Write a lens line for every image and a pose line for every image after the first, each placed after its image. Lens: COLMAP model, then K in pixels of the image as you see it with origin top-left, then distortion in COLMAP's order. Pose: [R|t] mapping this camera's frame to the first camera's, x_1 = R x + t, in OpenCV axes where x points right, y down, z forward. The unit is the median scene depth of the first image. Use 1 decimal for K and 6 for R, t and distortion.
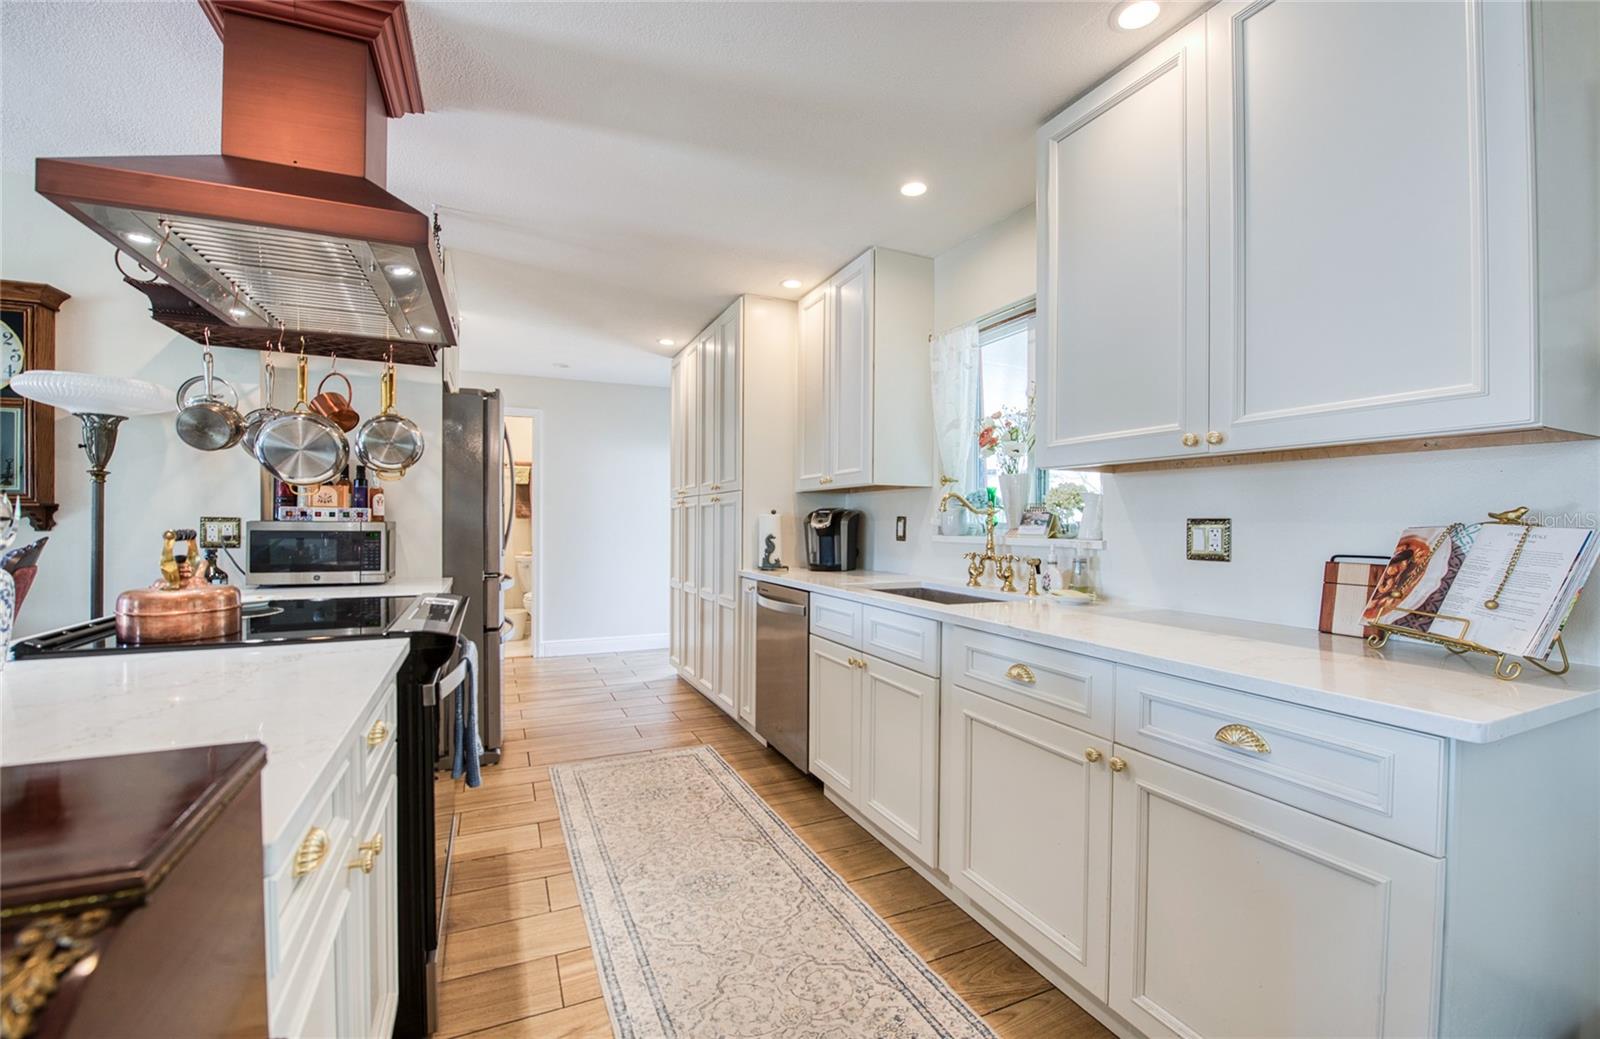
lens RADIAL K [[660.2, 0, 793.9], [0, 660.2, 522.8], [0, 0, 1]] dist [-0.010297, -0.000219]
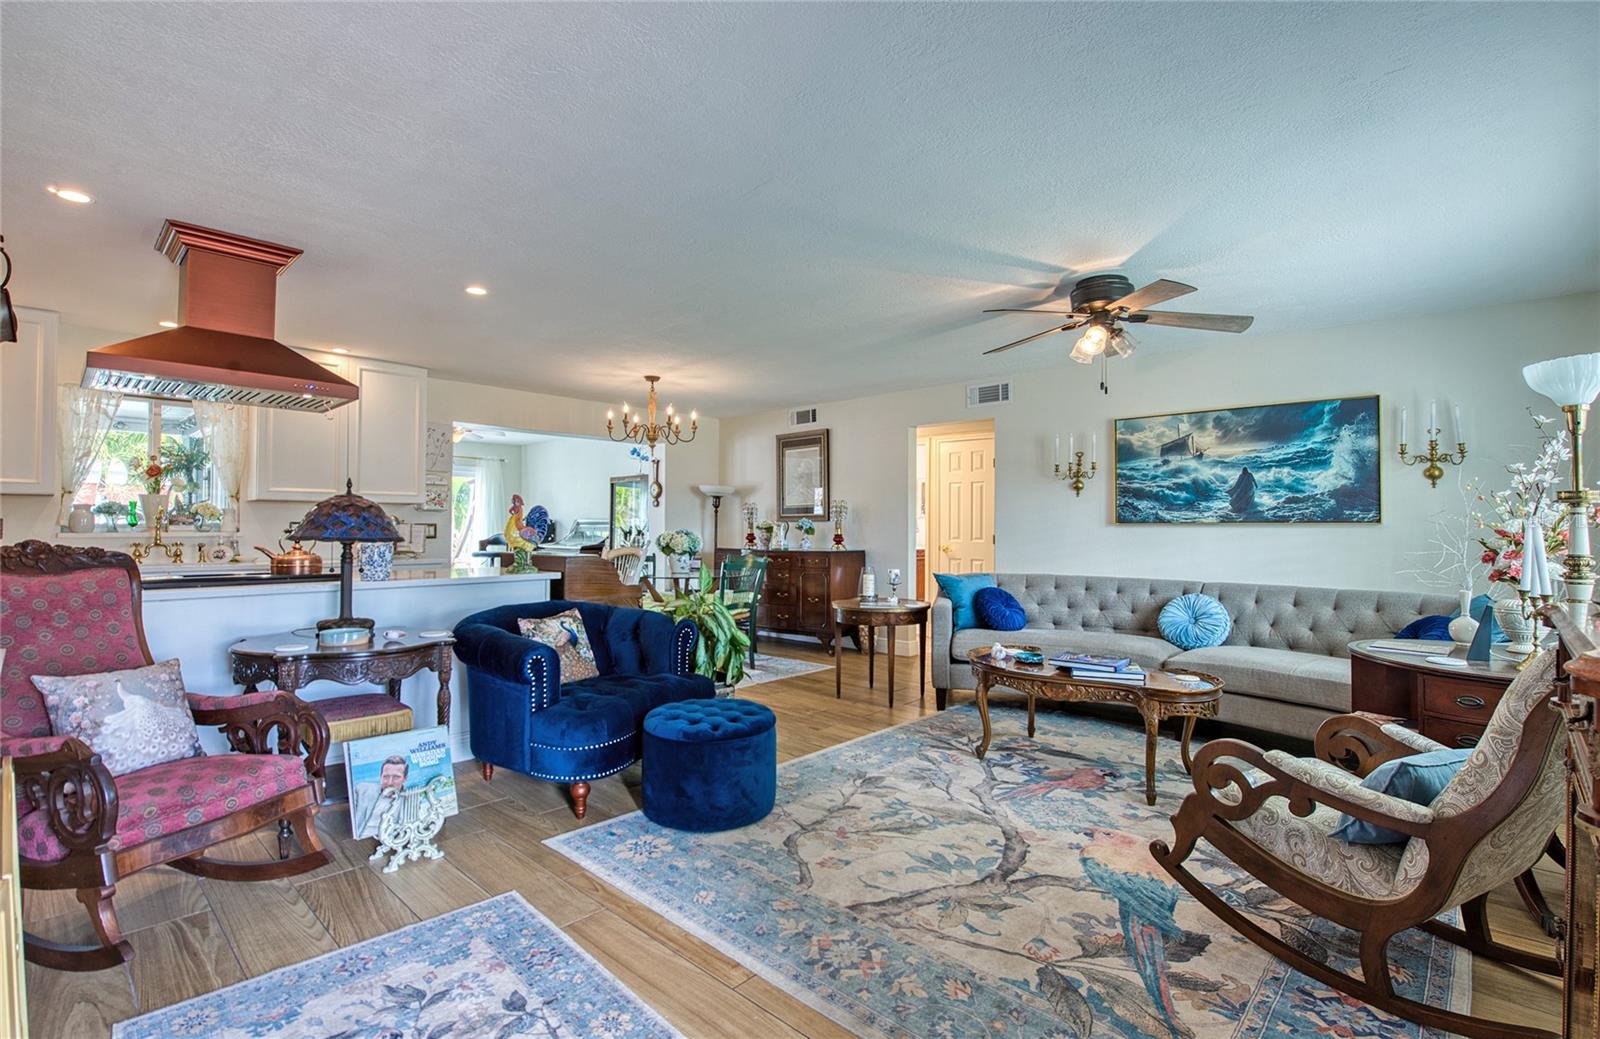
lens RADIAL K [[712.3, 0, 797.0], [0, 712.3, 517.8], [0, 0, 1]] dist [-0.021307, 0.000376]
pose [[-0.403347, 0.011476, 0.914975, -1.935352], [0.003365, 0.999933, -0.011058, 0.009949], [-0.915041, -0.001382, -0.403359, 0.259497]]
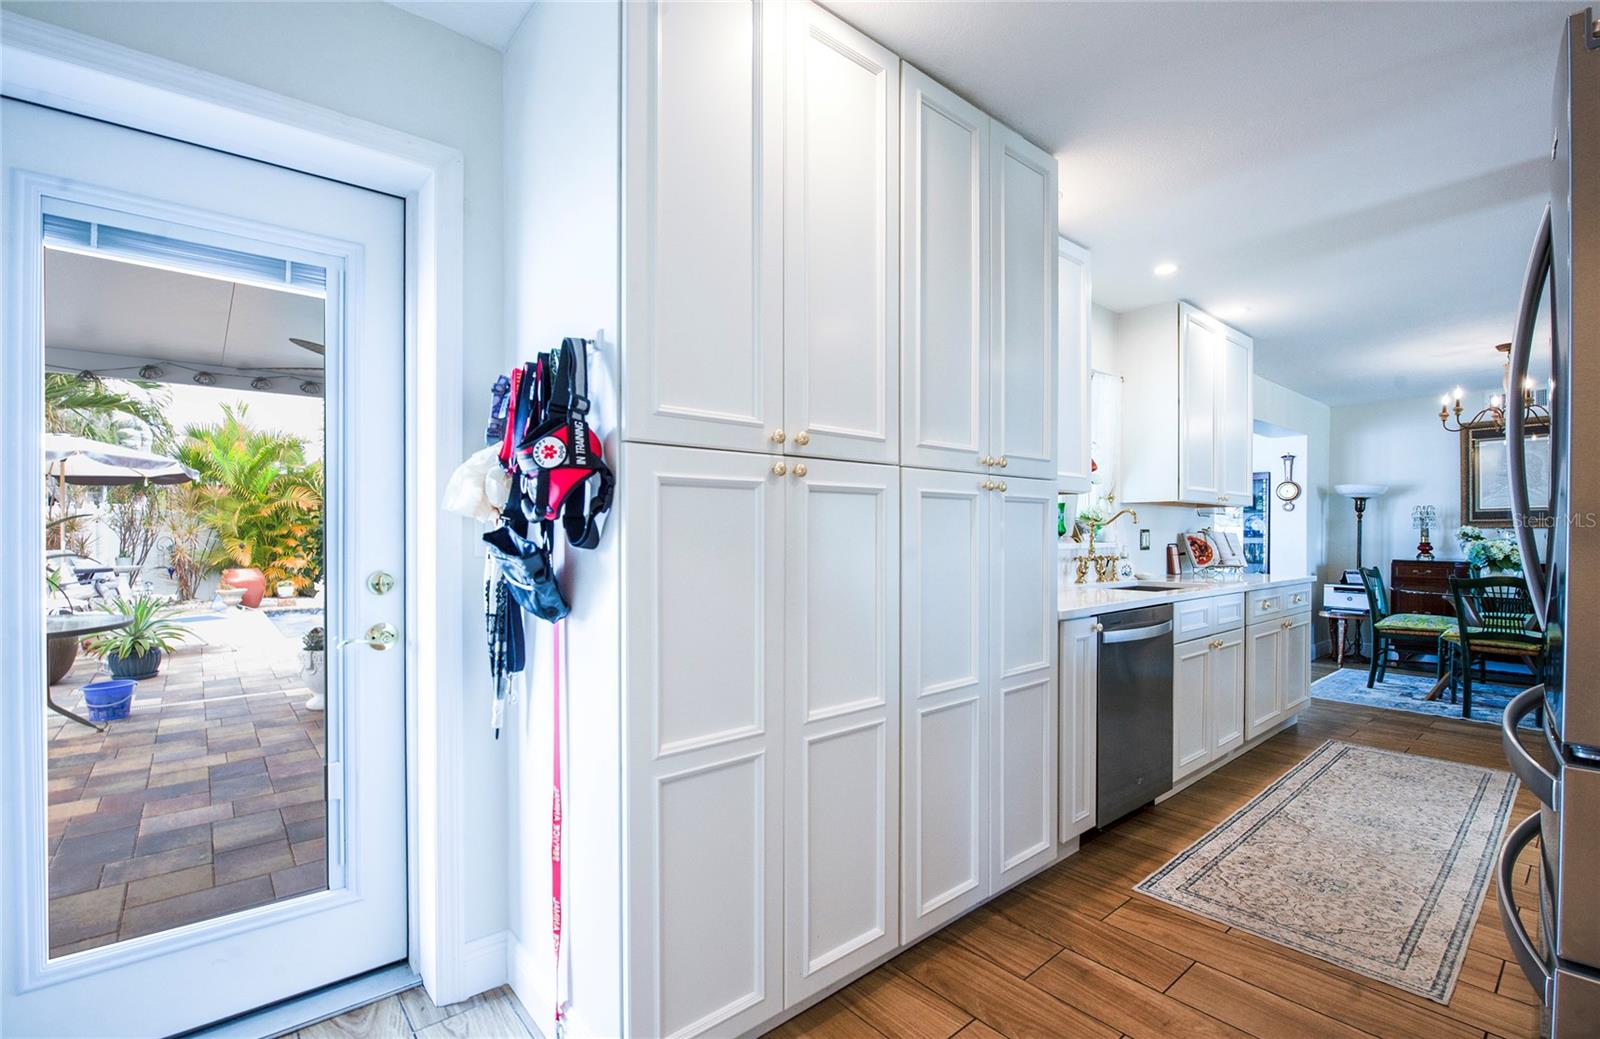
lens RADIAL K [[712.3, 0, 813.7], [0, 712.3, 524.4], [0, 0, 1]] dist [-0.021307, 0.000376]
pose [[-0.284682, 0.011525, 0.958553, -0.908397], [0.003884, 0.999933, -0.010869, -0.002332], [-0.958614, 0.000629, -0.284708, 1.957536]]
